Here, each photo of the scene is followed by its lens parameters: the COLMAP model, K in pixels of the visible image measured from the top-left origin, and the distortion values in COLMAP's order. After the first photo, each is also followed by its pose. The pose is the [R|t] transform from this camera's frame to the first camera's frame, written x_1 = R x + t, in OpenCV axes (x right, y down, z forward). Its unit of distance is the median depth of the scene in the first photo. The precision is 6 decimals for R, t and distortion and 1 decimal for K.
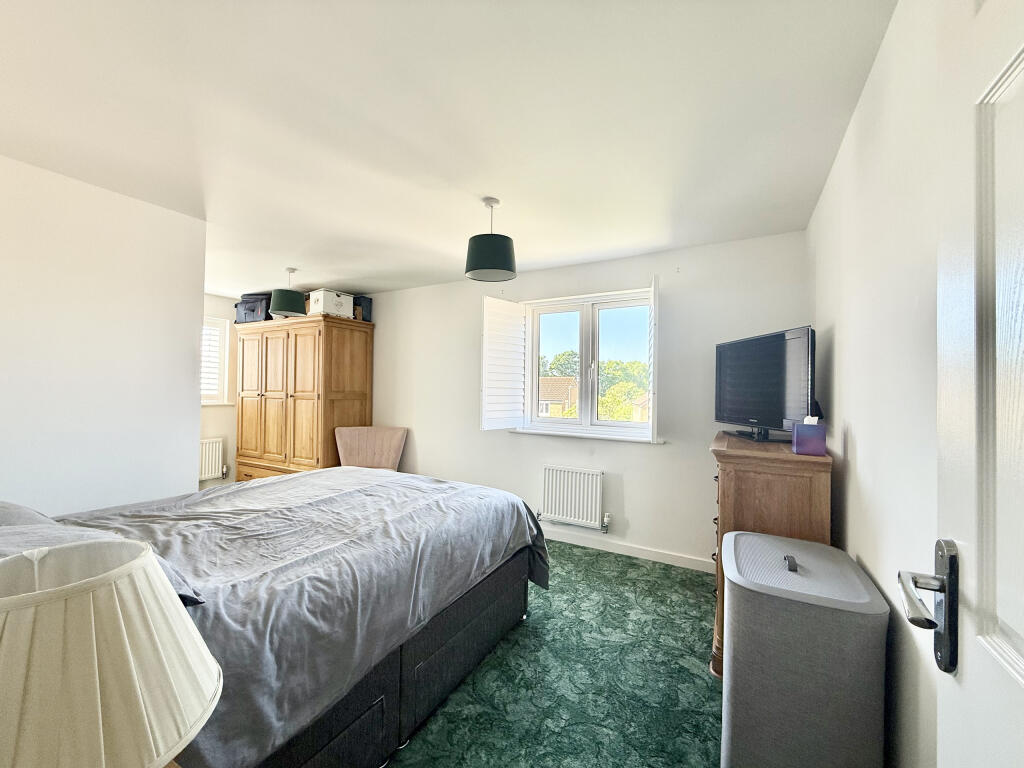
lens RADIAL K [[405.7, 0, 511.6], [0, 405.7, 386.3], [0, 0, 1]] dist [-0.002015, -0.000279]
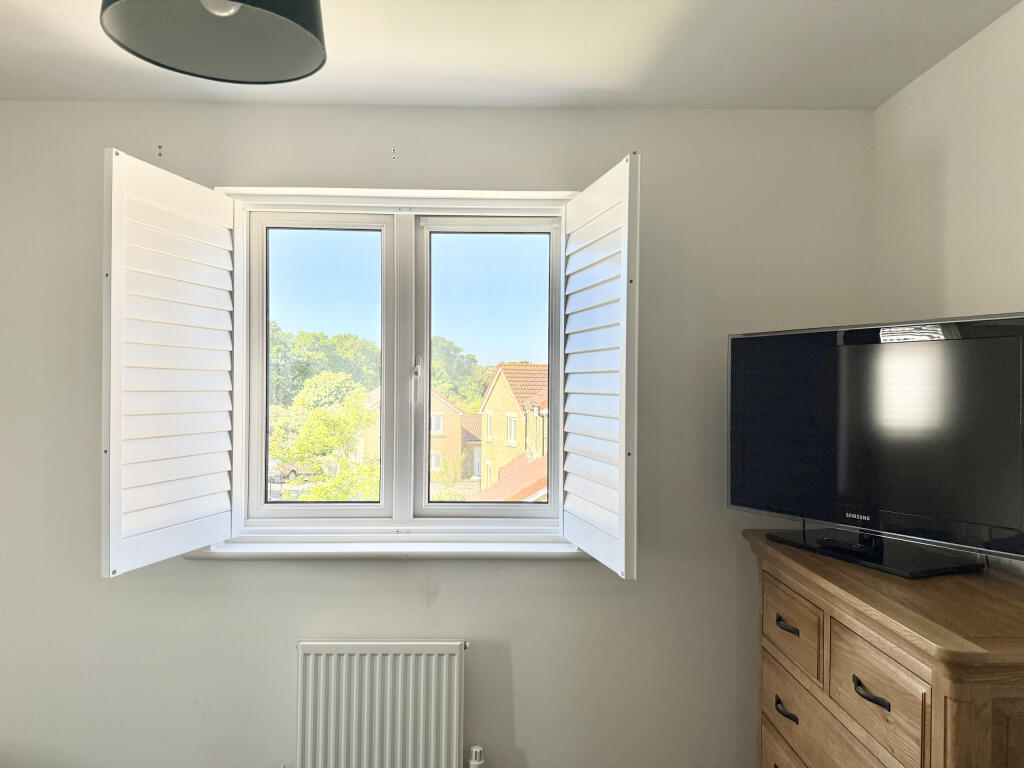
lens RADIAL K [[718.3, 0, 512.5], [0, 718.3, 385.2], [0, 0, 1]] dist [0.035039, -0.008649]
pose [[0.861236, -0.001225, 0.508204, -0.088176], [-0.004855, 0.999932, 0.010638, -0.045393], [-0.508182, -0.011629, 0.861171, 0.351090]]
